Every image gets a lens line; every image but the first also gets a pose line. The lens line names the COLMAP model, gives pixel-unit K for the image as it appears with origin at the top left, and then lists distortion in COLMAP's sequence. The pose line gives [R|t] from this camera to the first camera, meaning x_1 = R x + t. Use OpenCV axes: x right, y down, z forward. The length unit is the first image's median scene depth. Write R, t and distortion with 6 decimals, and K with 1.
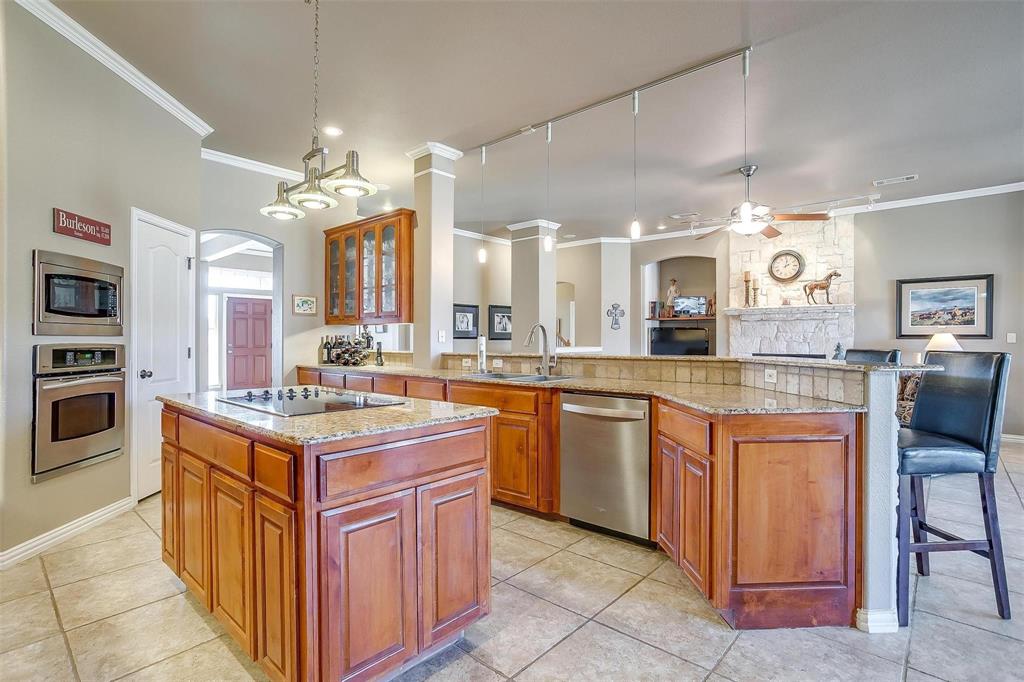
lens RADIAL K [[493.0, 0, 512.0], [0, 493.0, 341.0], [0, 0, 1]] dist [-0.060825, 0.000115]
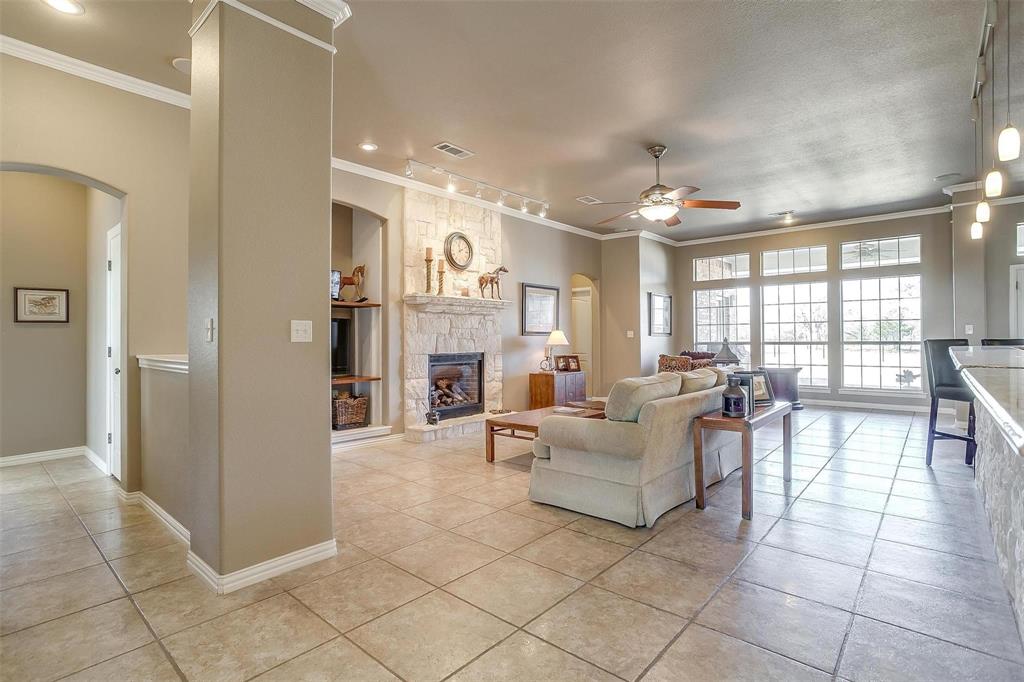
lens RADIAL K [[493.0, 0, 512.0], [0, 493.0, 341.0], [0, 0, 1]] dist [-0.060825, 0.000115]
pose [[-0.007525, -0.009684, 0.999925, -0.310294], [0.006404, 0.999932, 0.009732, -0.002406], [-0.999951, 0.006477, -0.007462, 0.914475]]
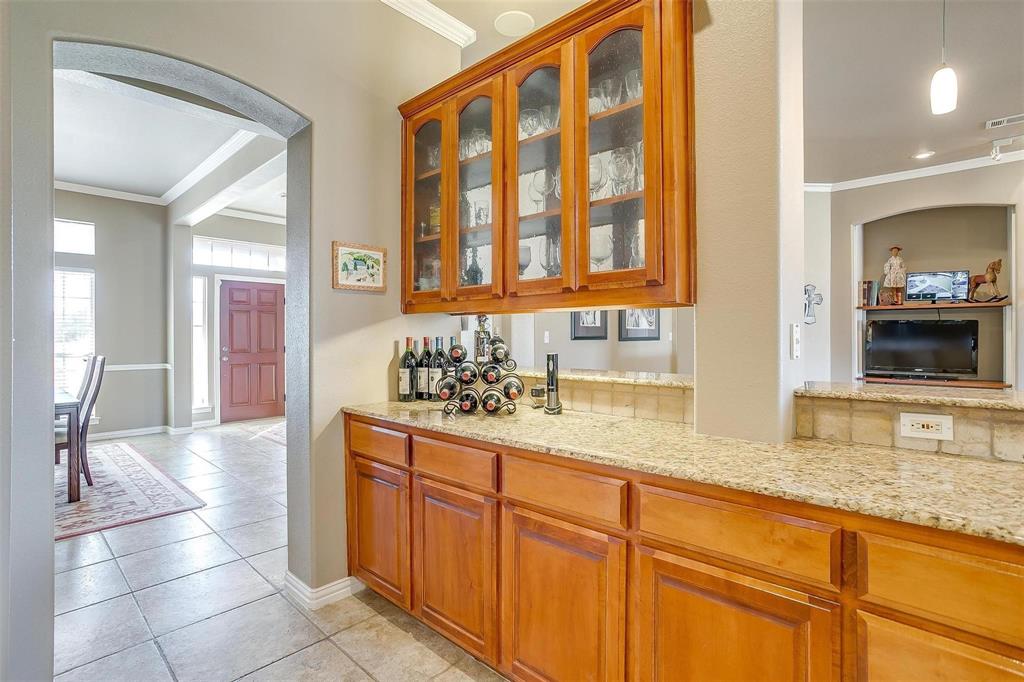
lens RADIAL K [[493.0, 0, 512.0], [0, 493.0, 341.0], [0, 0, 1]] dist [-0.060825, 0.000115]
pose [[0.999698, -0.005163, -0.024028, -0.211260], [0.005353, 0.999955, 0.007842, -0.008756], [0.023986, -0.007969, 0.999681, 0.429410]]
